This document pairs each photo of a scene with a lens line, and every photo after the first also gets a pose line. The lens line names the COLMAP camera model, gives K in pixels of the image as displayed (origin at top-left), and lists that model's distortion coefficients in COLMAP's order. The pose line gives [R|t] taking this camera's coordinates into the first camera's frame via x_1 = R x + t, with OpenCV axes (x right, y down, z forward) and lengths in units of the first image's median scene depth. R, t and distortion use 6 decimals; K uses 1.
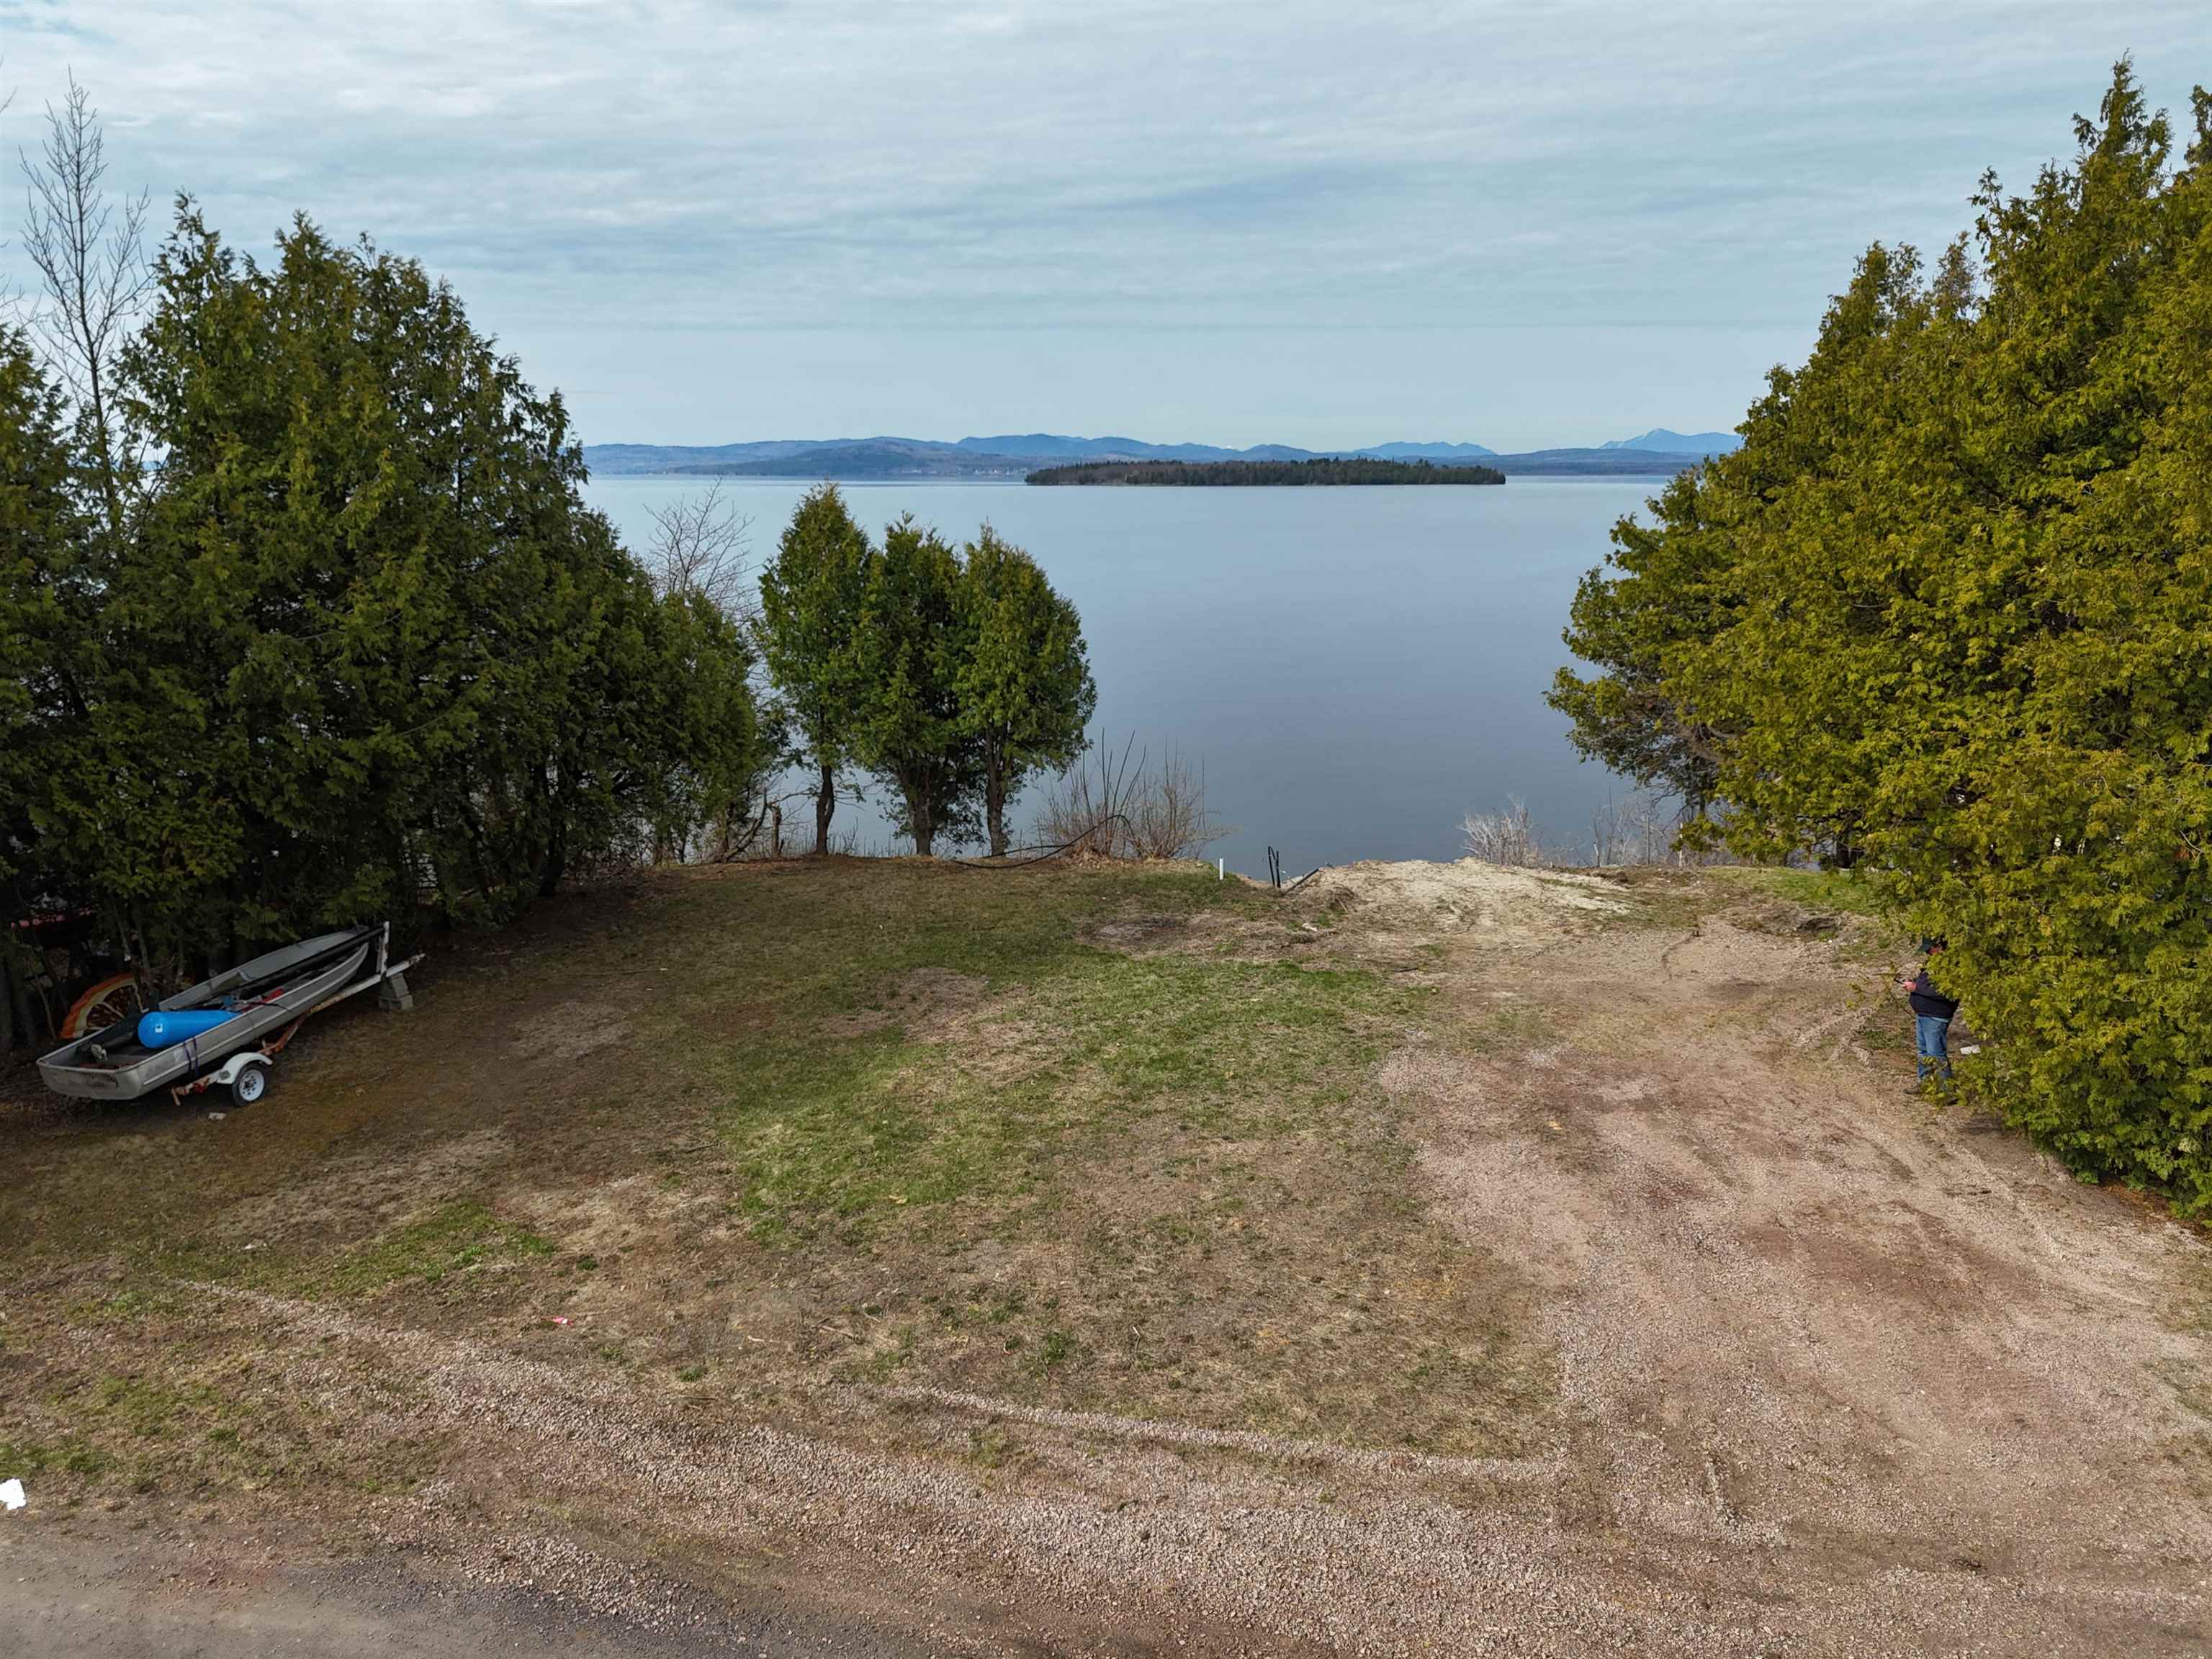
lens RADIAL K [[1638.8, 0, 1107.7], [0, 1638.8, 819.3], [0, 0, 1]] dist [0.067046, -0.053455]
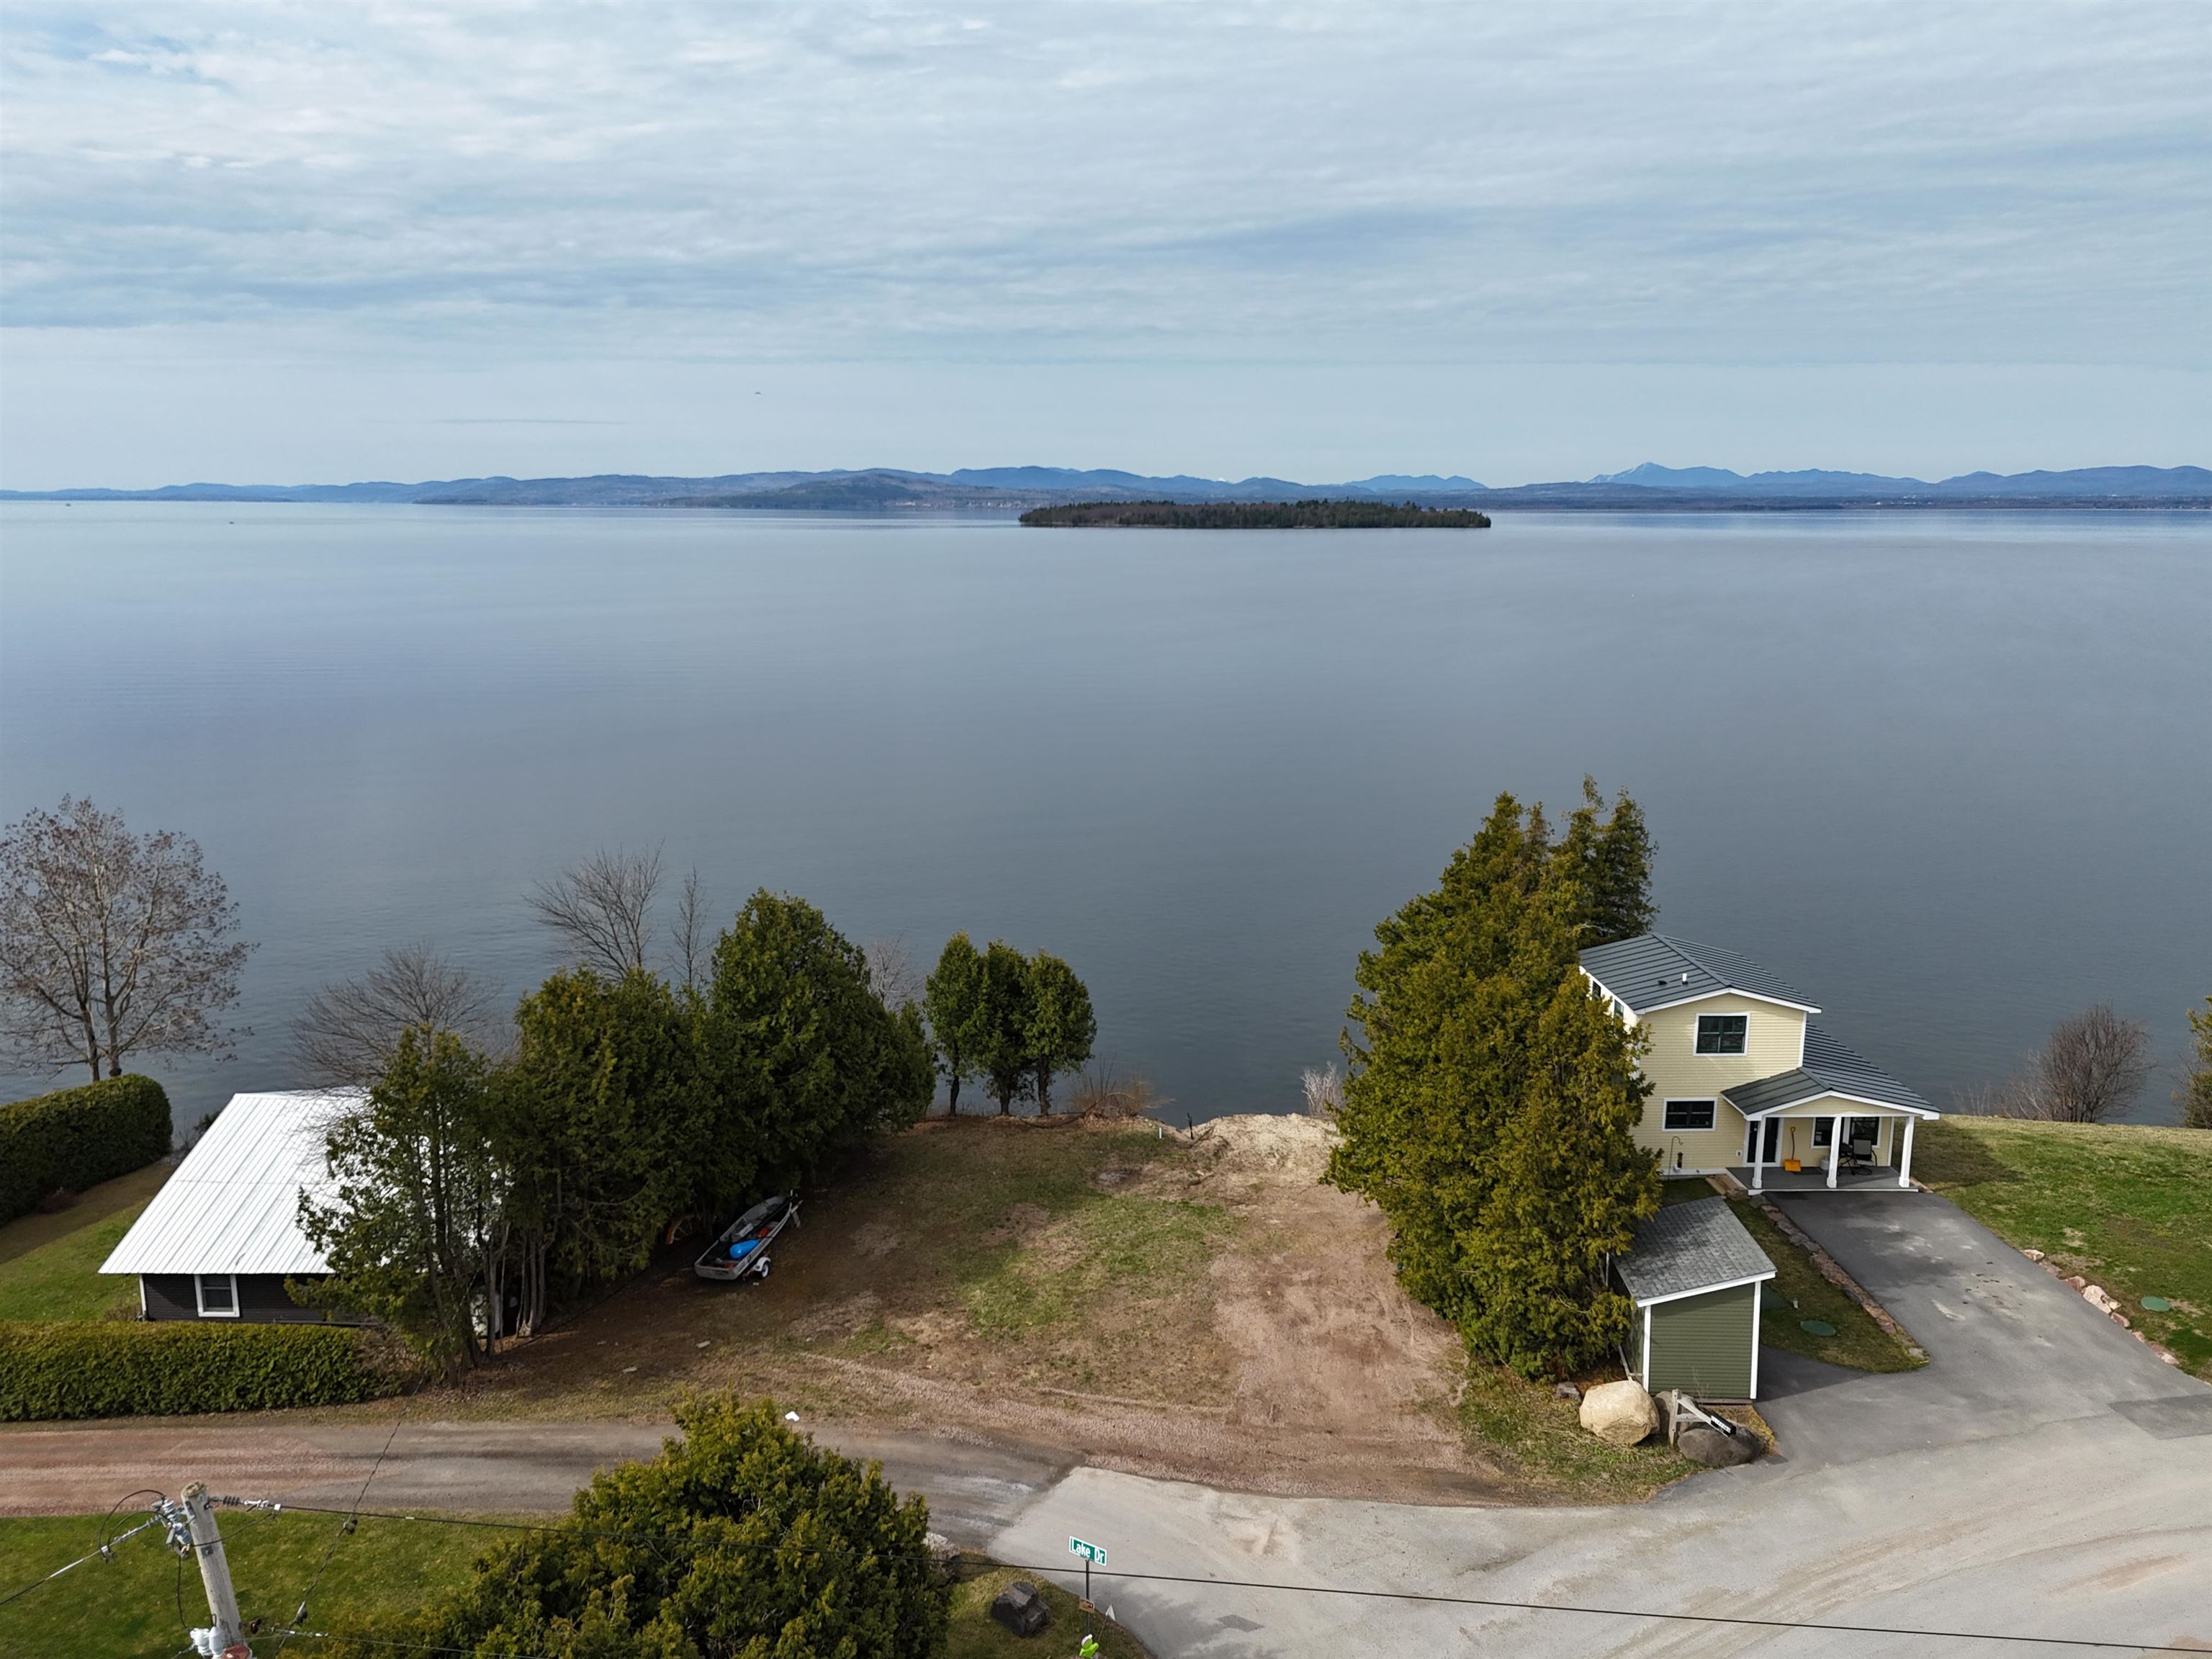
lens RADIAL K [[1638.8, 0, 1107.6], [0, 1638.8, 828.2], [0, 0, 1]] dist [0.067046, -0.053455]
pose [[0.999986, 0.002198, 0.004761, -0.004400], [-0.002142, 0.999930, -0.011604, -0.306499], [-0.004786, 0.011594, 0.999921, -0.962294]]
